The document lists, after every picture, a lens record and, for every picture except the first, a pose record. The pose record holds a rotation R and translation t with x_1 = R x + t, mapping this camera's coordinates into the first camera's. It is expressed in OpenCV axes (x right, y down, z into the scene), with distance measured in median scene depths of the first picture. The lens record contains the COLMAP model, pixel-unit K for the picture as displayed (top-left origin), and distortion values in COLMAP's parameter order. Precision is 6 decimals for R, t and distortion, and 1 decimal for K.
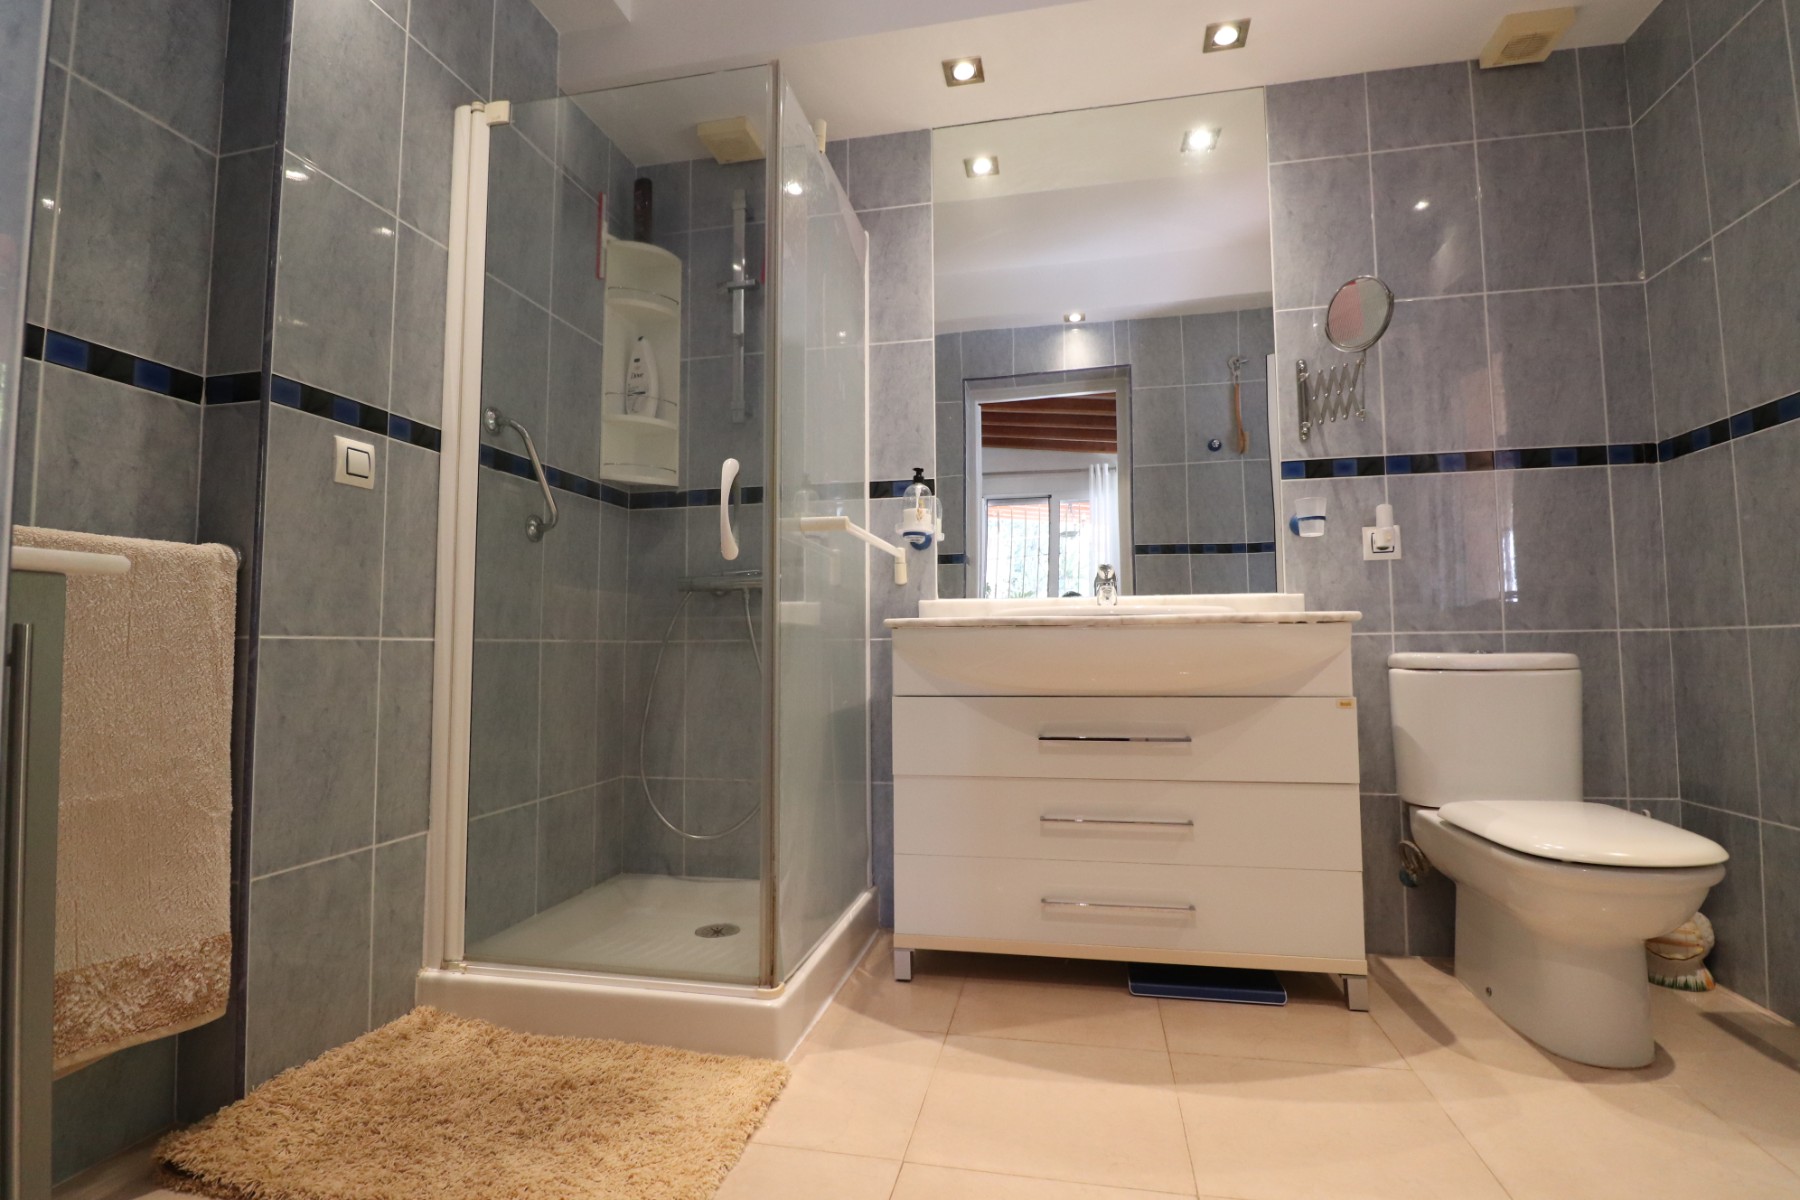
lens RADIAL K [[830.2, 0, 908.7], [0, 830.2, 590.5], [0, 0, 1]] dist [0.001543, -0.016809]
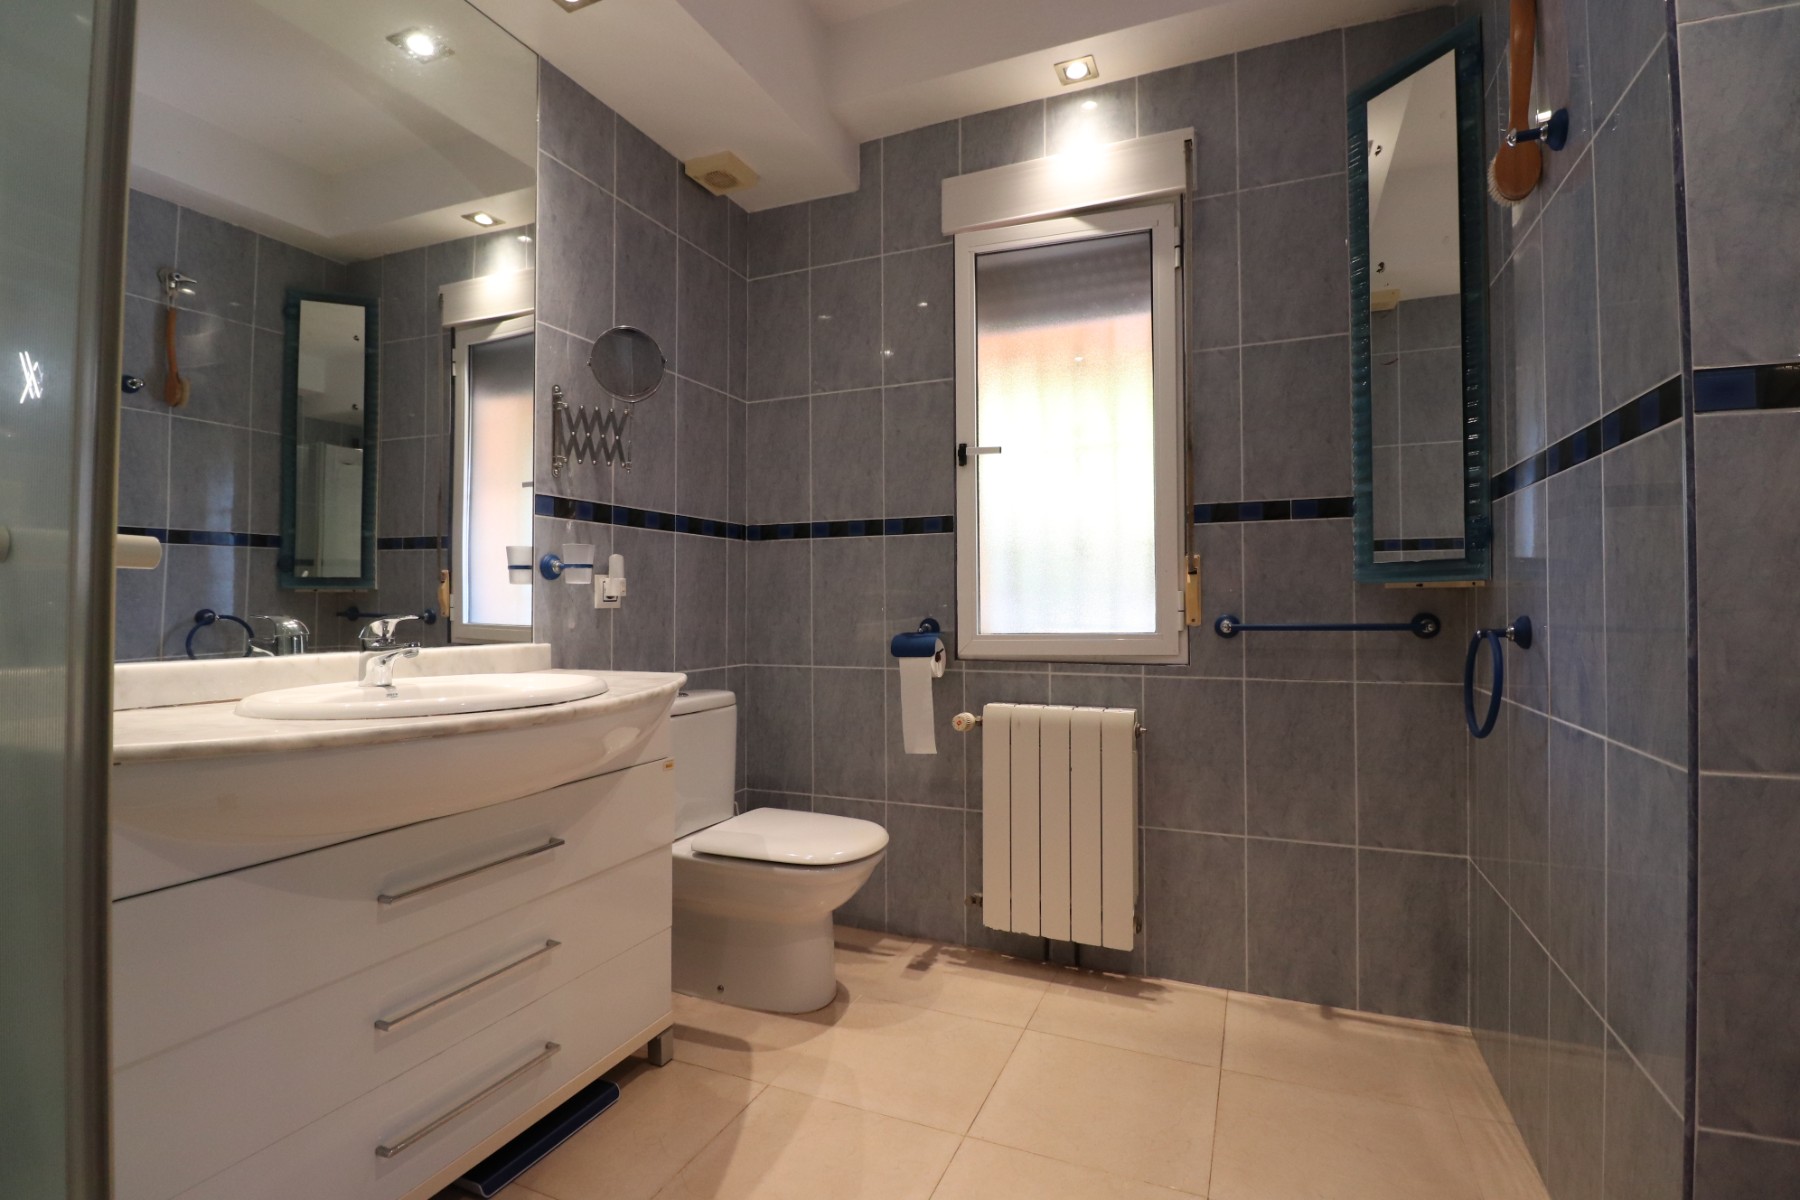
lens RADIAL K [[830.2, 0, 908.7], [0, 830.2, 590.5], [0, 0, 1]] dist [0.001543, -0.016809]
pose [[0.198566, 0.026002, 0.979742, -0.363673], [-0.066197, 0.997721, -0.013063, -0.073235], [-0.977849, -0.062262, 0.199835, 0.461313]]
